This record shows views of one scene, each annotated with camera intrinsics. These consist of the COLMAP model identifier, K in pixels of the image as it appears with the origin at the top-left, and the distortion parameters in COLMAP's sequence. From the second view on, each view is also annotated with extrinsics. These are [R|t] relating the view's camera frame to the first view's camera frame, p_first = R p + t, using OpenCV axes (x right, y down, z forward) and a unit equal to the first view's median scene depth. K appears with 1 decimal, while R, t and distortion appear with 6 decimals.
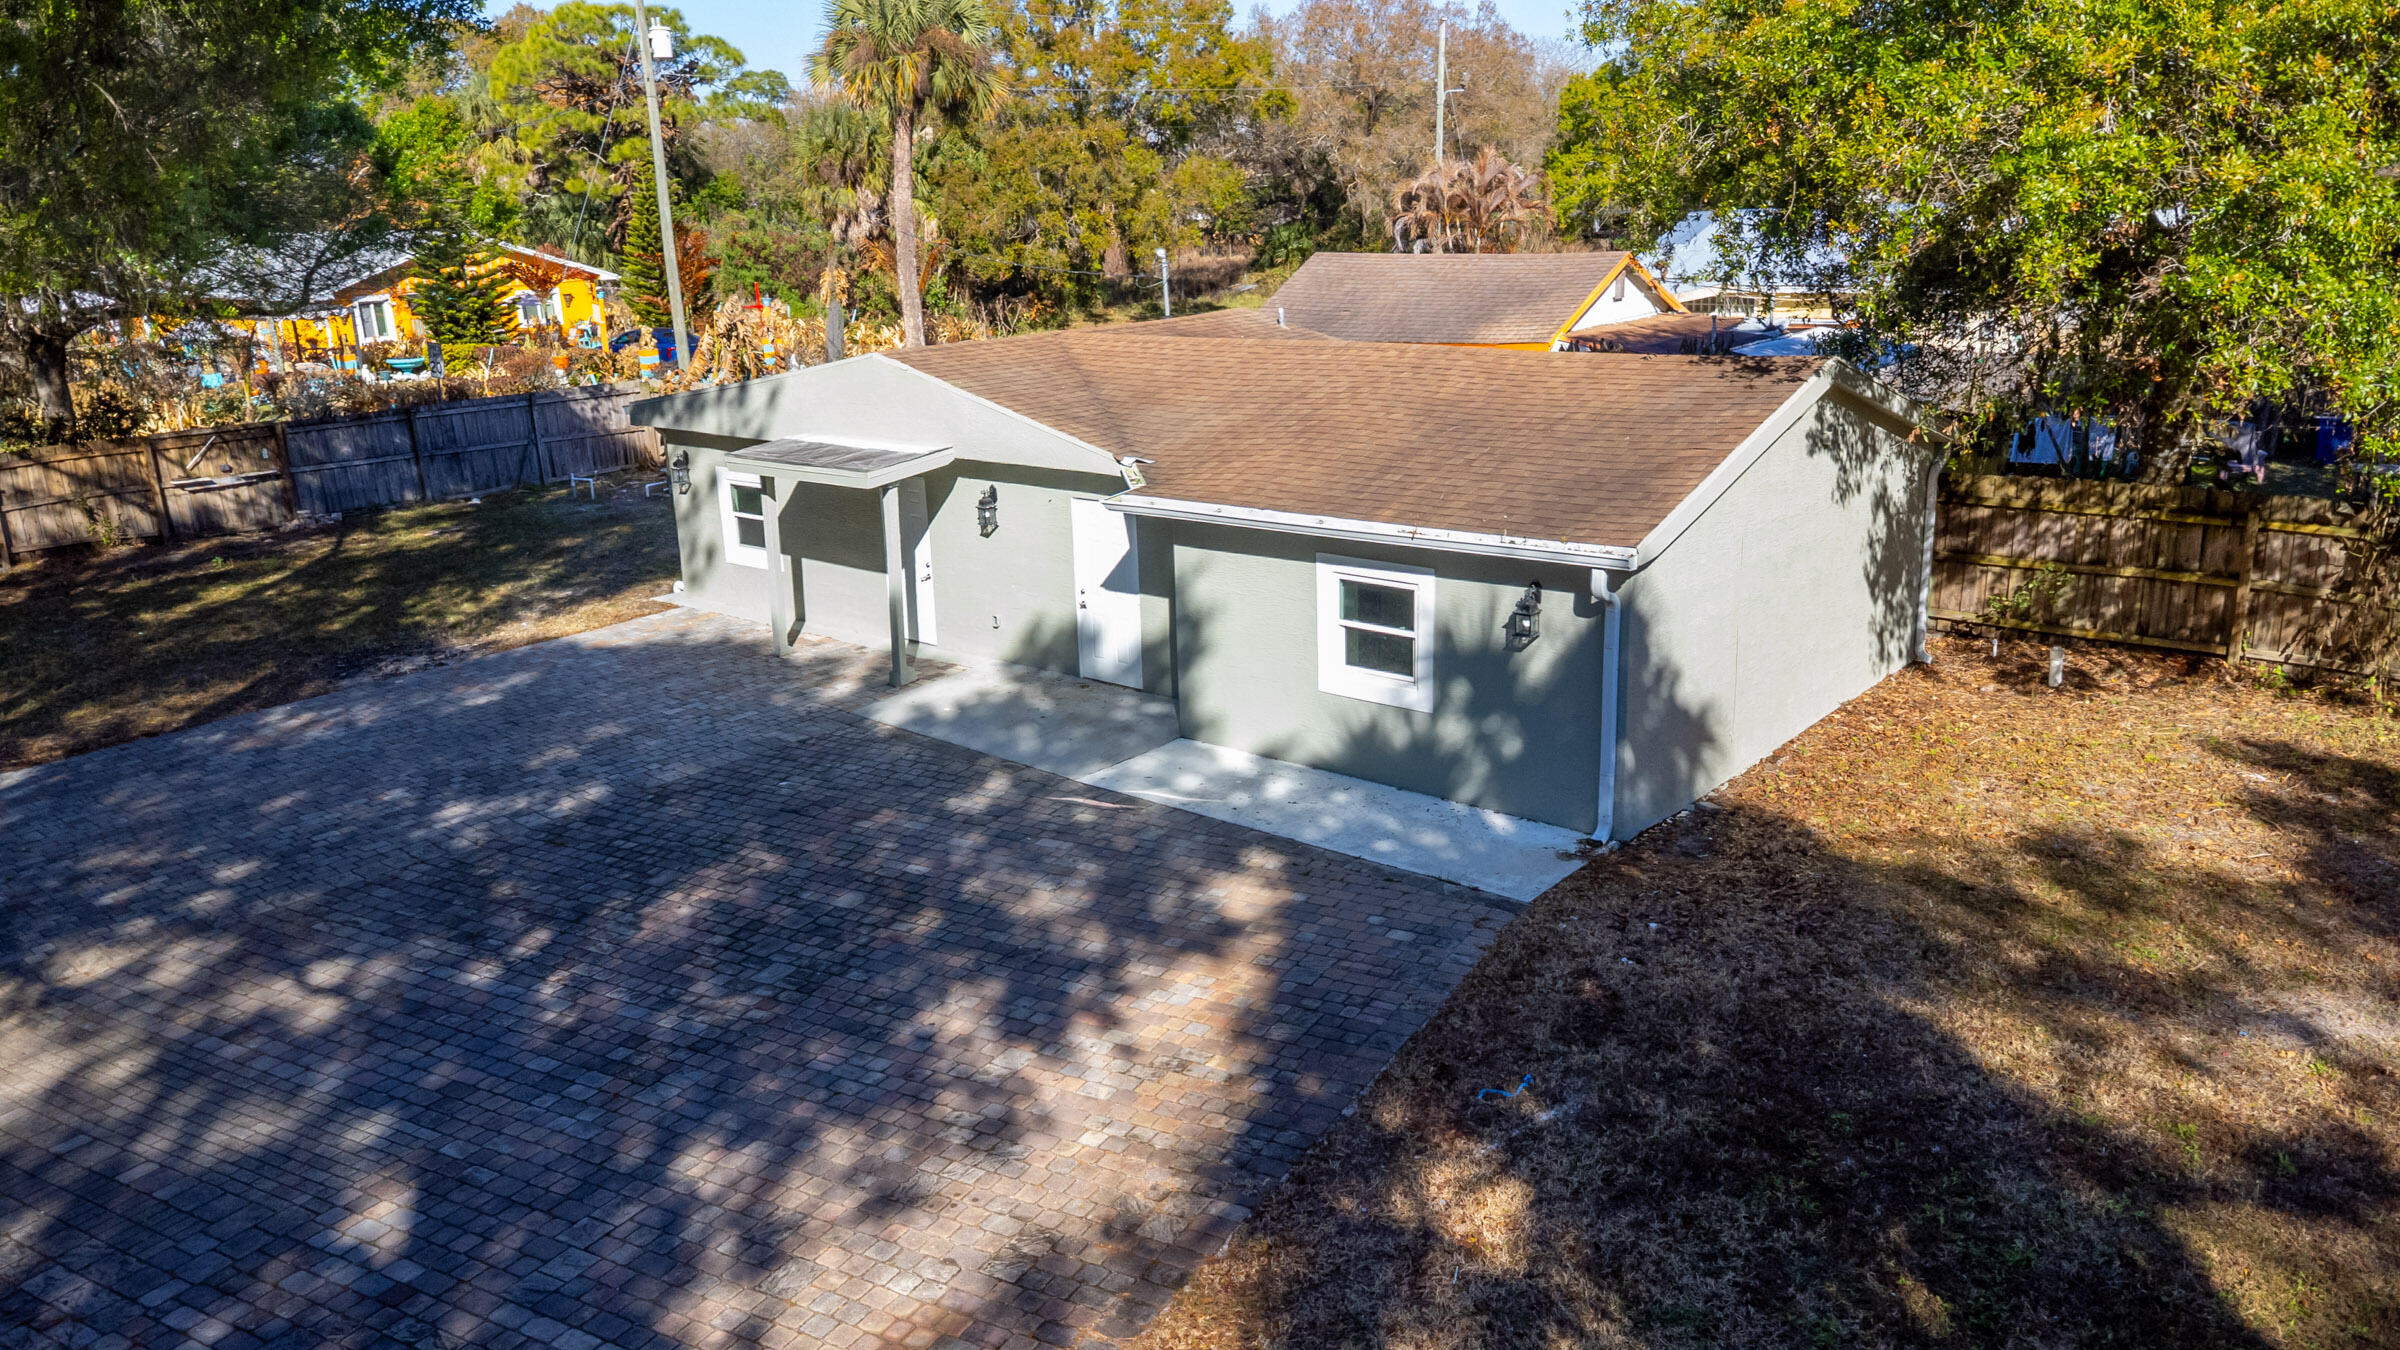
lens RADIAL K [[1834.7, 0, 1201.9], [0, 1834.7, 509.8], [0, 0, 1]] dist [0.033361, 0.006887]
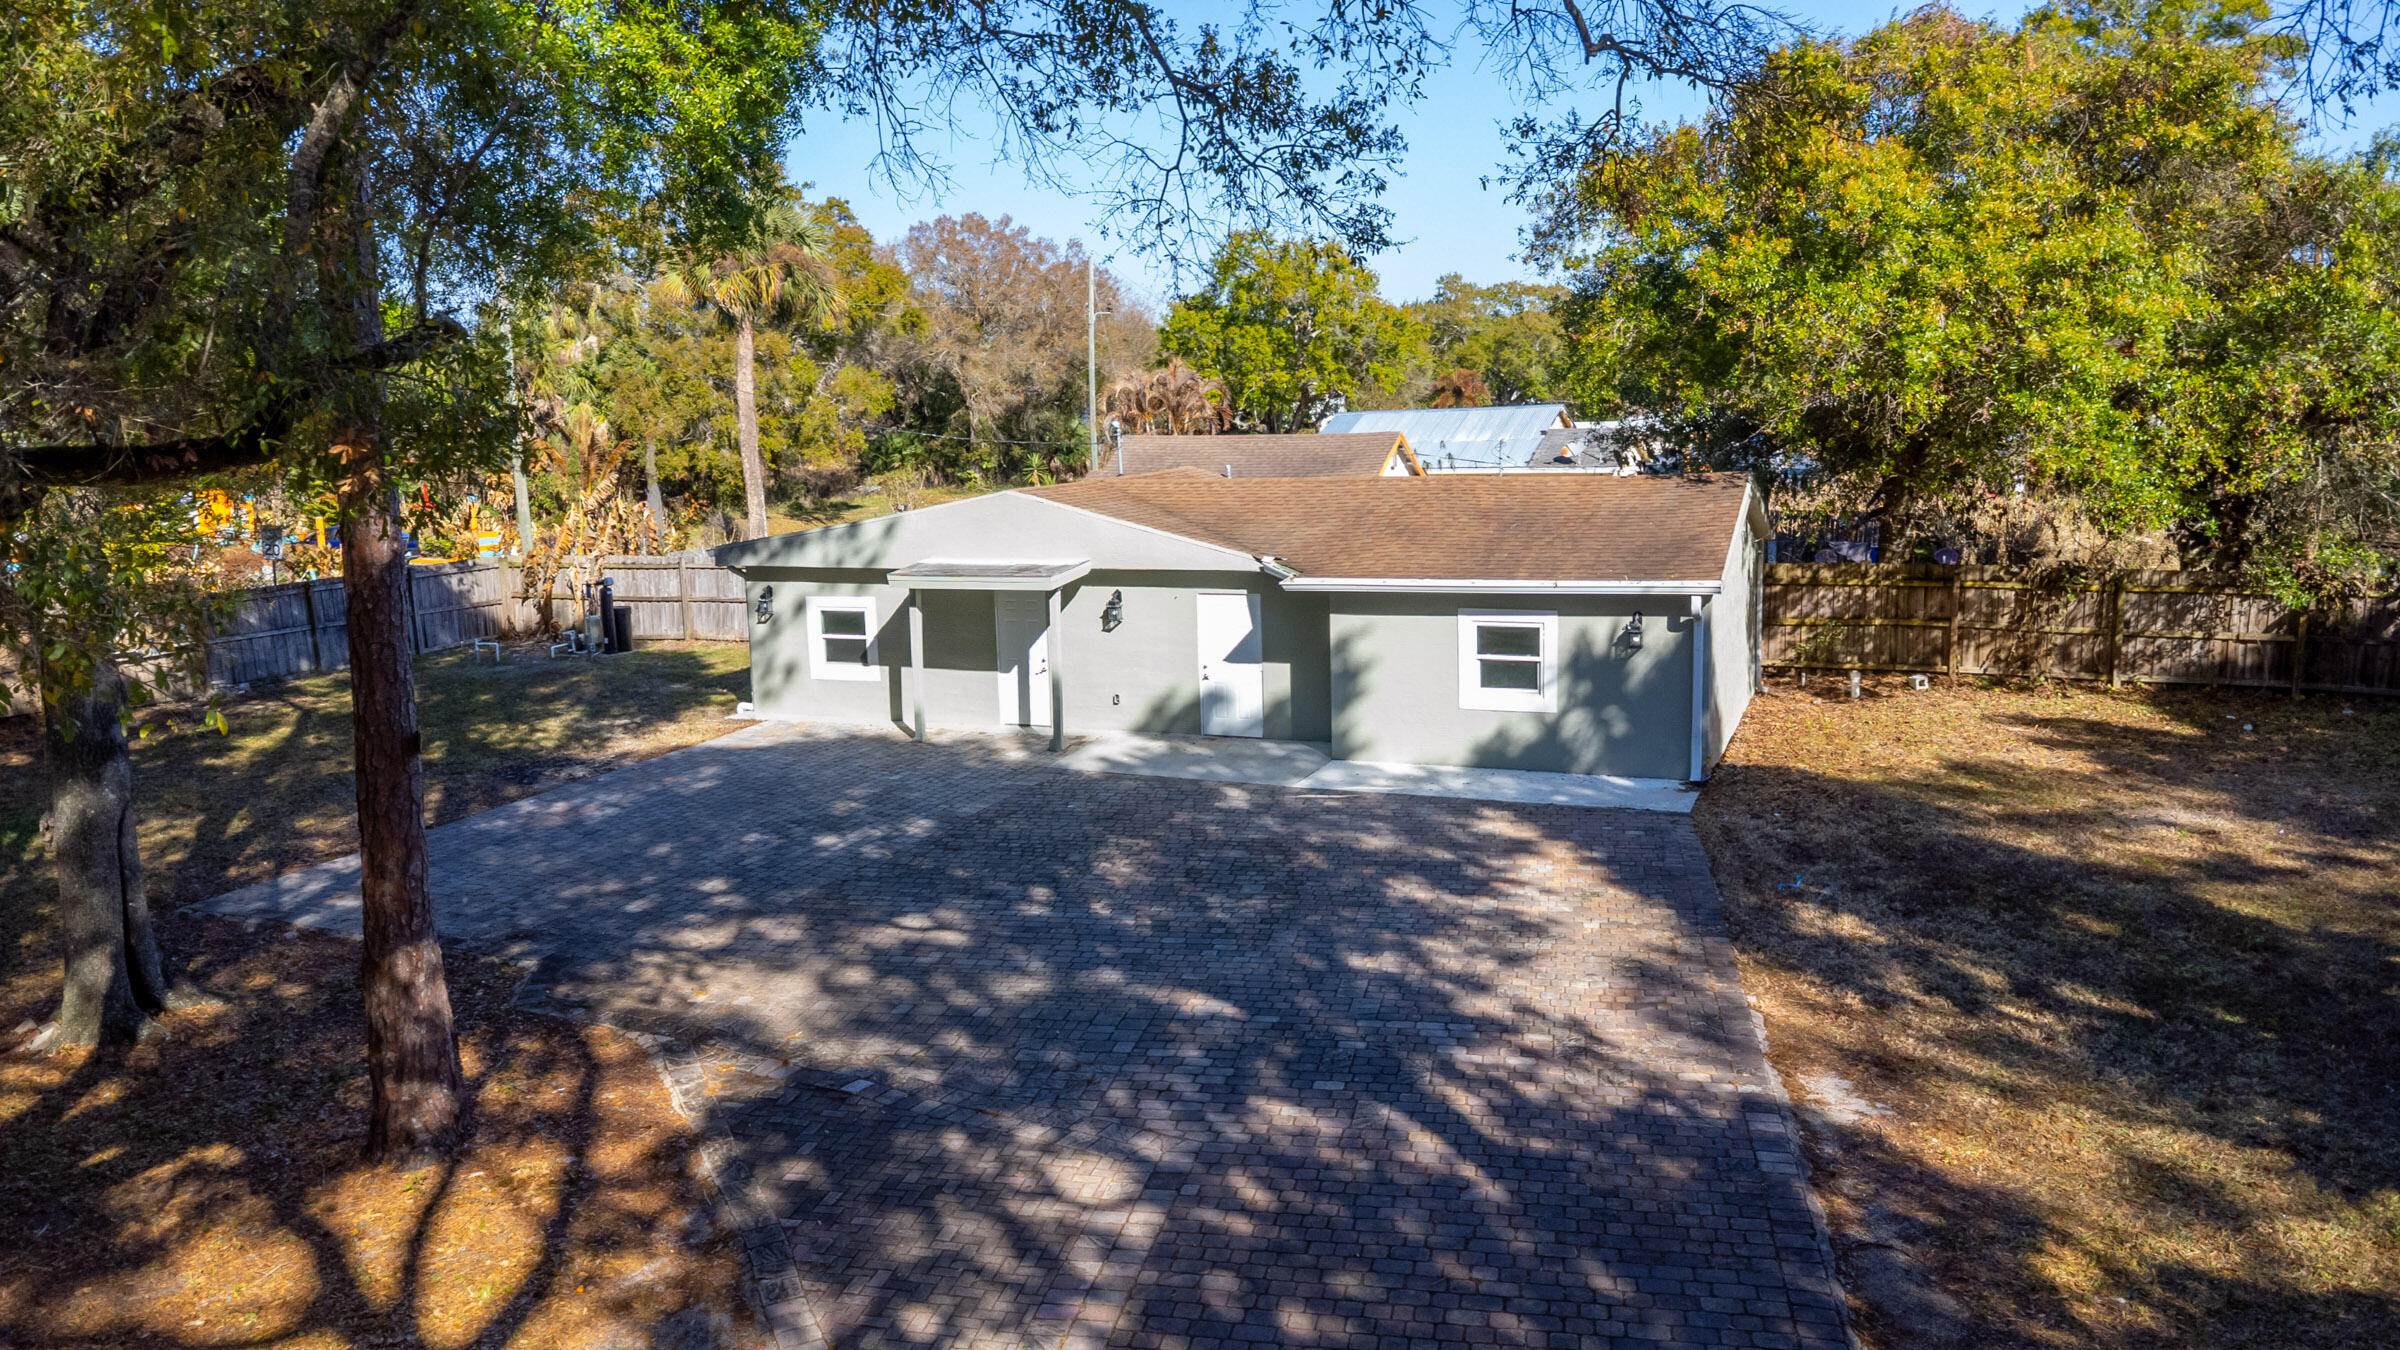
lens RADIAL K [[1834.7, 0, 1201.9], [0, 1834.7, 509.8], [0, 0, 1]] dist [0.033361, 0.006887]
pose [[0.943720, -0.010834, 0.330568, -0.518379], [0.051976, 0.991903, -0.115875, 0.089145], [-0.326636, 0.126536, 0.936642, -0.241805]]
